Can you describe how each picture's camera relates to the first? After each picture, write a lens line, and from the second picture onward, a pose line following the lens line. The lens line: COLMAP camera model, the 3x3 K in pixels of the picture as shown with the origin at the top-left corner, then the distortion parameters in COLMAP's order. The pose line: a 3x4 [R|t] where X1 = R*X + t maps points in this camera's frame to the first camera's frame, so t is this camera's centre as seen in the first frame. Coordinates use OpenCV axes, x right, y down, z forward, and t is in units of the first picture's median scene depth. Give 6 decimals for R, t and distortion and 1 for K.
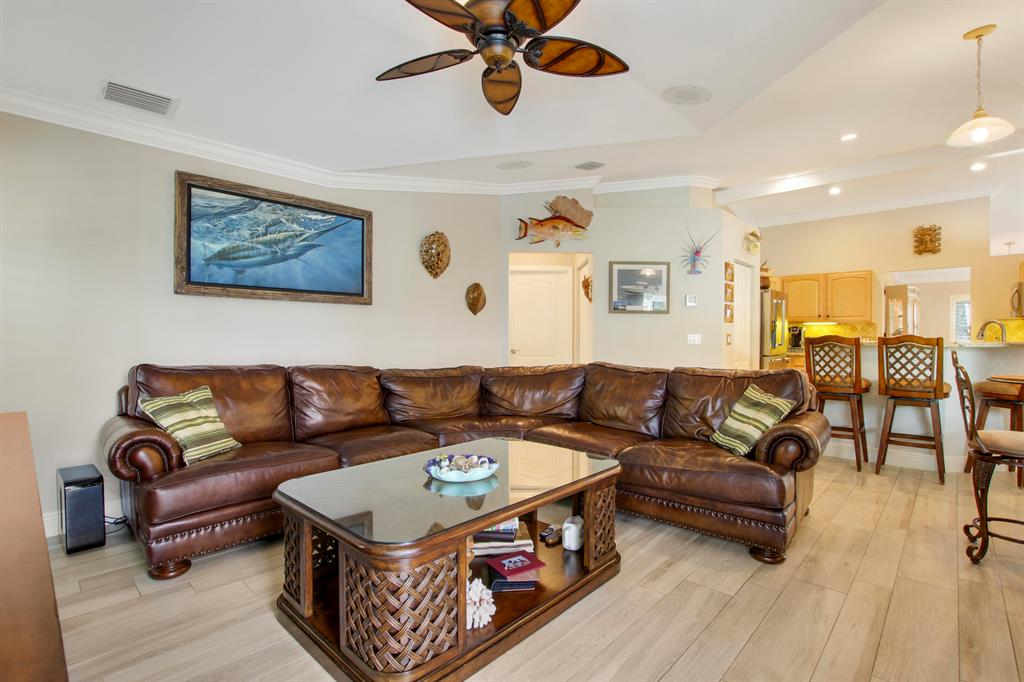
lens RADIAL K [[471.6, 0, 519.1], [0, 471.6, 342.1], [0, 0, 1]] dist [-0.019329, -0.000550]
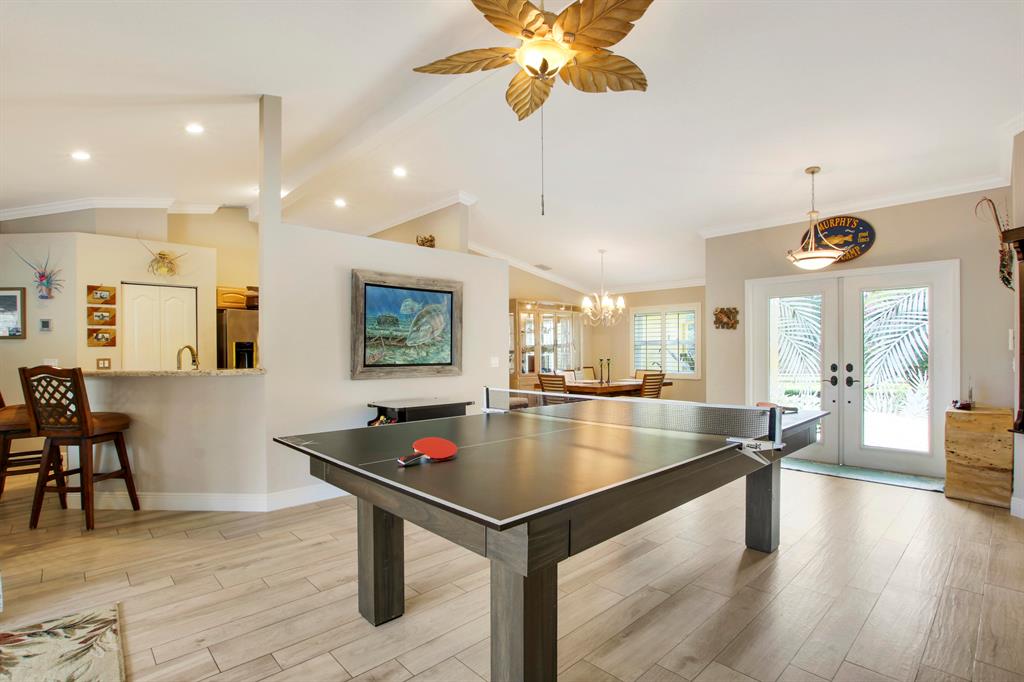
lens RADIAL K [[484.6, 0, 508.2], [0, 484.6, 362.9], [0, 0, 1]] dist [-0.026490, -0.000120]
pose [[0.997036, -0.005098, -0.076767, 1.436525], [0.006435, 0.999832, 0.017181, -0.019714], [0.076666, -0.017624, 0.996901, 0.073435]]
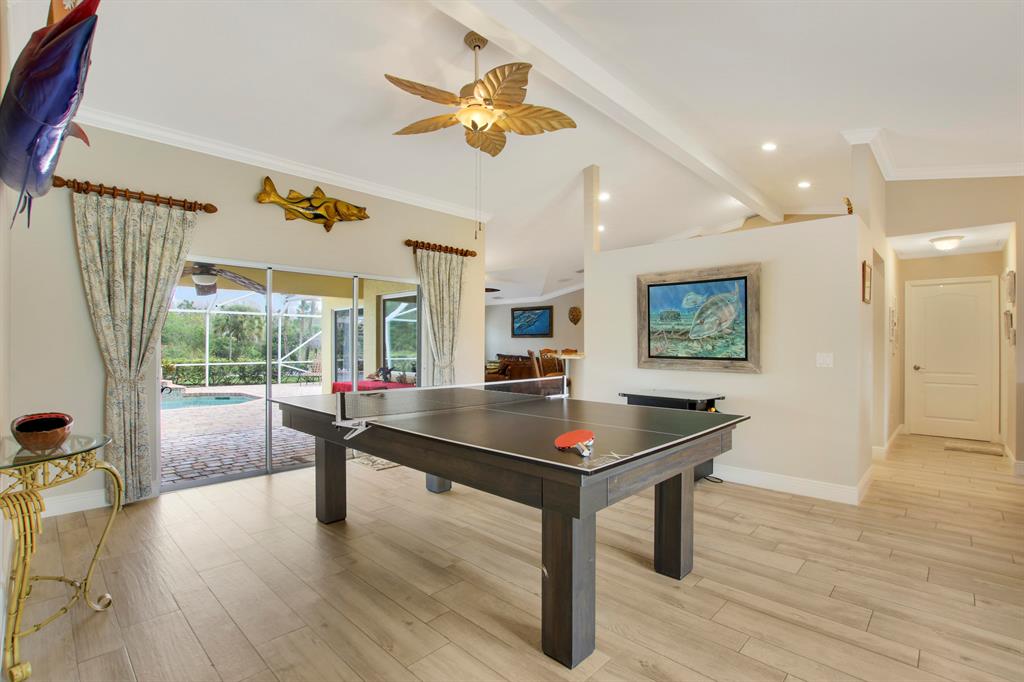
lens RADIAL K [[471.6, 0, 517.5], [0, 471.6, 343.7], [0, 0, 1]] dist [-0.019329, -0.000550]
pose [[-0.008197, 0.000148, -0.999966, 2.051401], [-0.007963, 0.999968, 0.000213, -0.025734], [0.999935, 0.007964, -0.008195, 0.621355]]
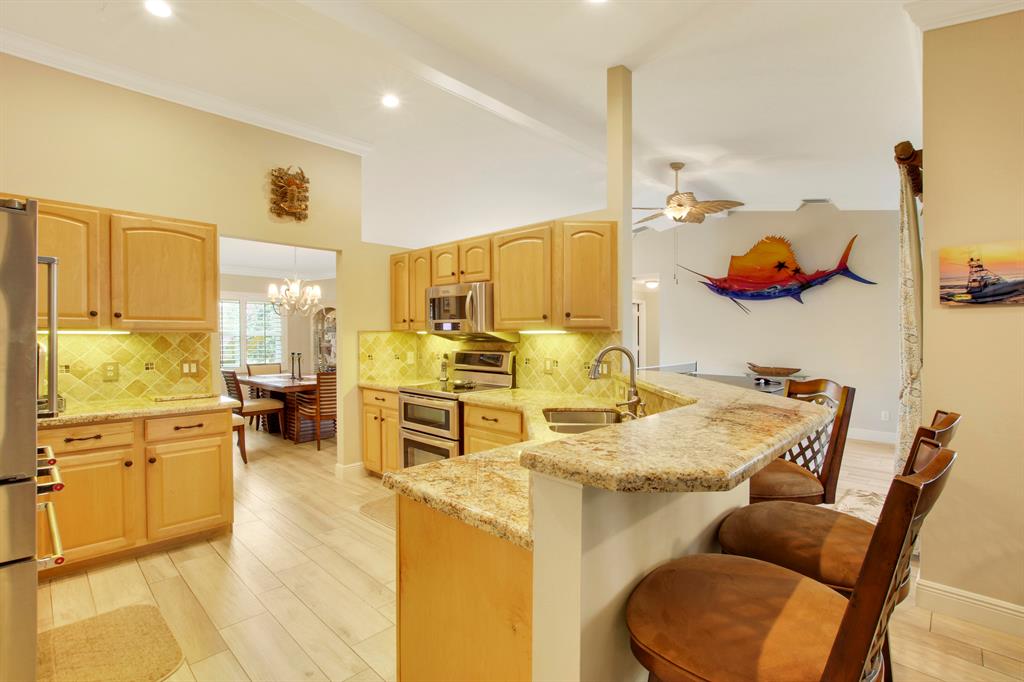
lens RADIAL K [[484.6, 0, 518.9], [0, 484.6, 335.9], [0, 0, 1]] dist [-0.026490, -0.000120]
pose [[0.016399, -0.003011, 0.999861, 0.346688], [0.005833, 0.999979, 0.002916, -0.051005], [-0.999849, 0.005784, 0.016416, 0.900062]]
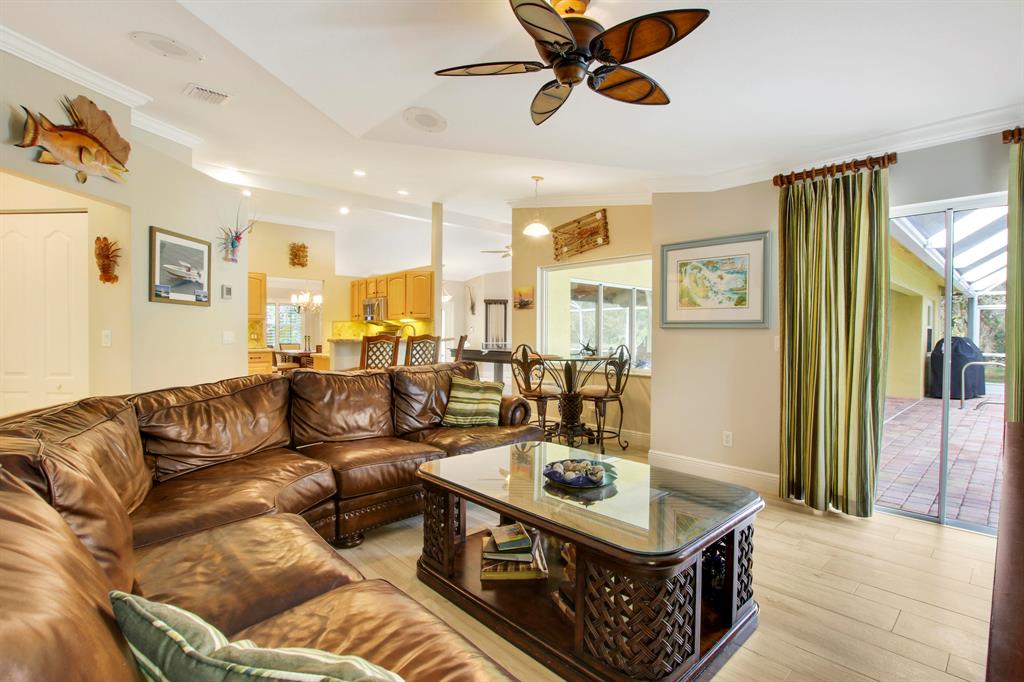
lens RADIAL K [[484.6, 0, 518.1], [0, 484.6, 341.7], [0, 0, 1]] dist [-0.026490, -0.000120]
pose [[0.074853, -0.018647, 0.997020, -0.461186], [0.003923, 0.999823, 0.018405, -0.013627], [-0.997187, 0.002534, 0.074913, 0.415197]]
